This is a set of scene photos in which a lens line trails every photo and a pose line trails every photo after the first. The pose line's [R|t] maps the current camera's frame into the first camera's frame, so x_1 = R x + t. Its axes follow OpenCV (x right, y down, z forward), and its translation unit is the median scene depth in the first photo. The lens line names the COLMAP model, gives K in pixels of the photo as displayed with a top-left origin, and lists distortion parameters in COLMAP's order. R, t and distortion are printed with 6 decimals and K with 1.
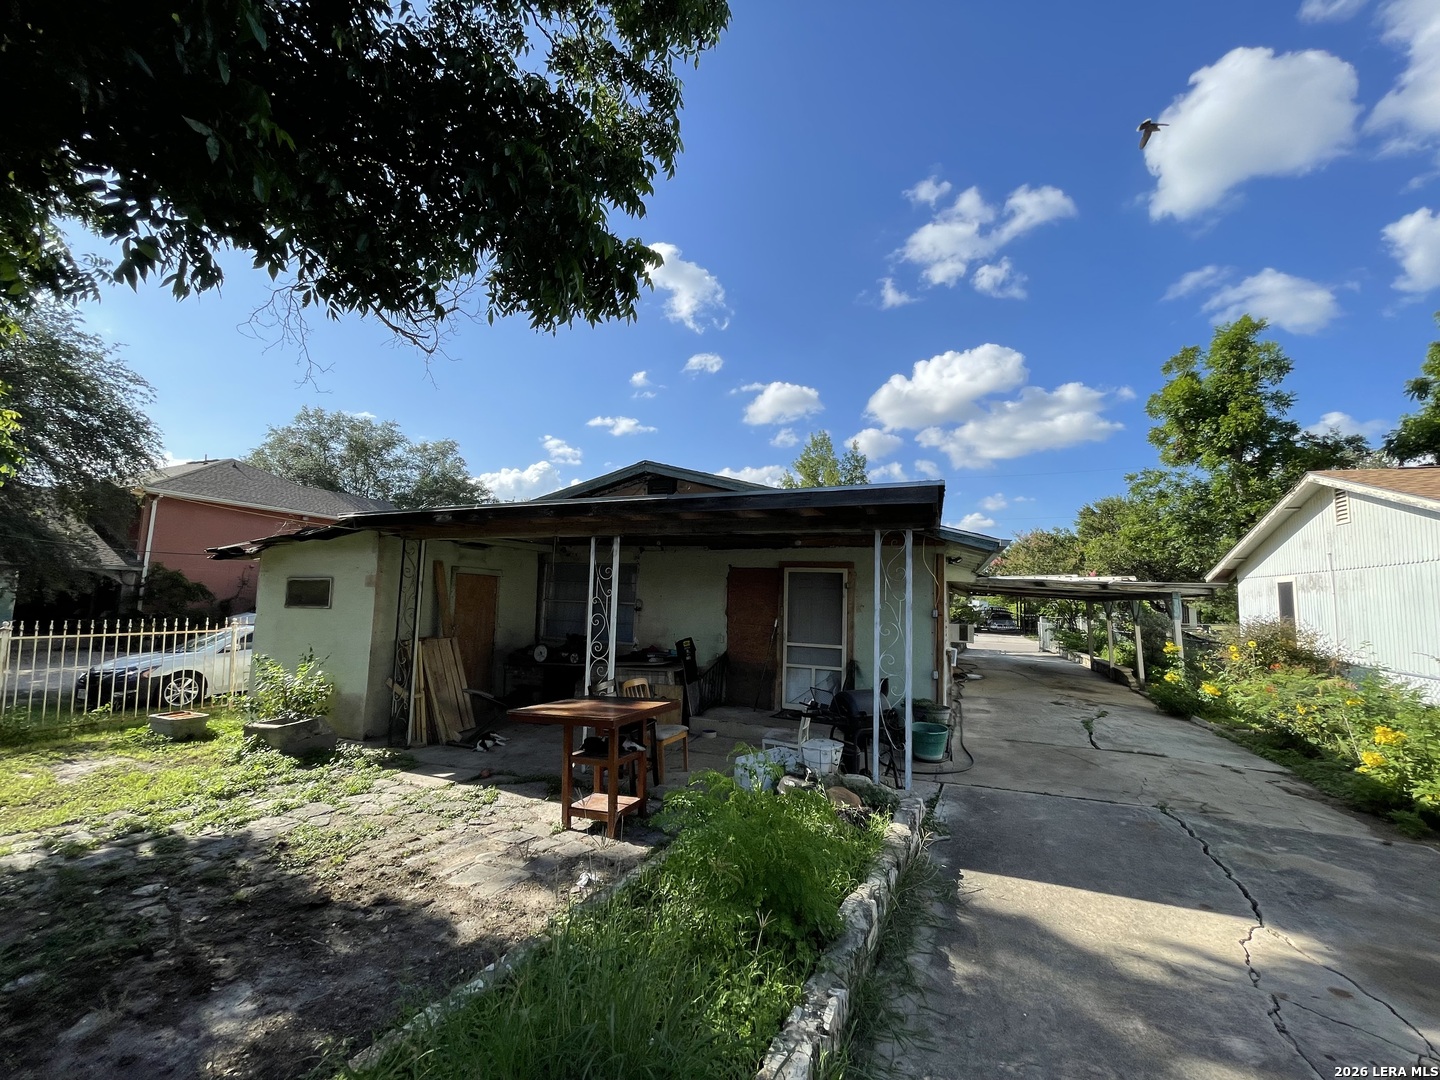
lens RADIAL K [[578.4, 0, 718.0], [0, 578.4, 536.4], [0, 0, 1]] dist [-0.000595, -0.000513]
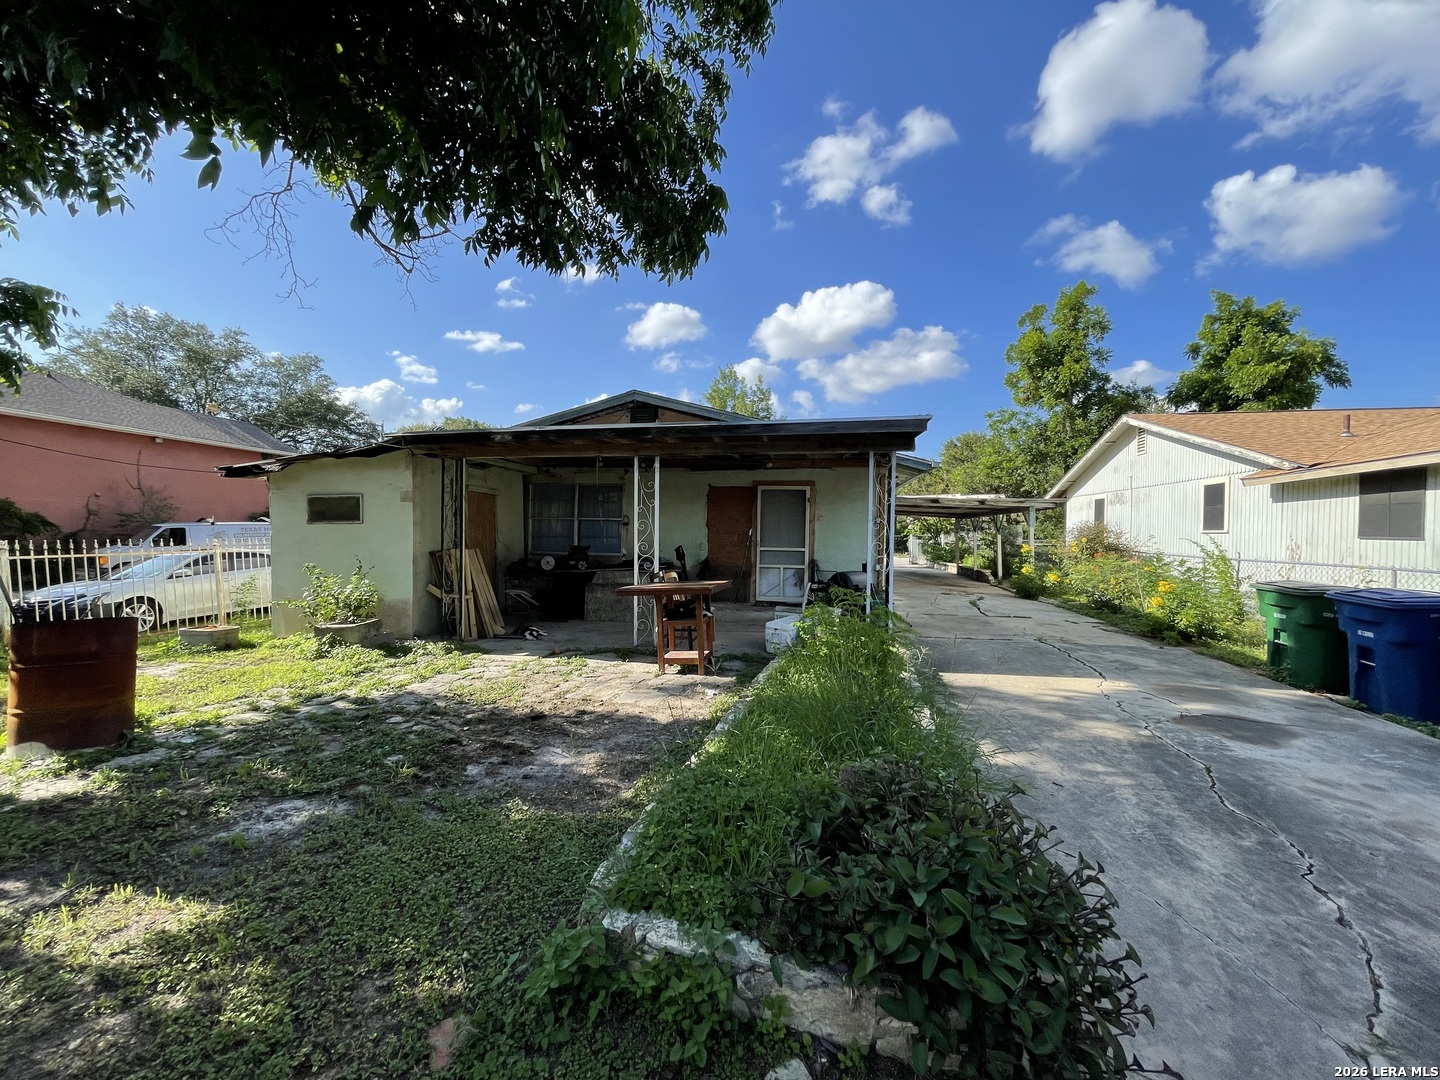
lens RADIAL K [[578.4, 0, 718.0], [0, 578.4, 536.4], [0, 0, 1]] dist [-0.000595, -0.000513]
pose [[0.976778, -0.020347, 0.213286, -0.204108], [-0.005184, 0.992944, 0.118469, 0.015239], [-0.214192, -0.116823, 0.969780, -0.140605]]
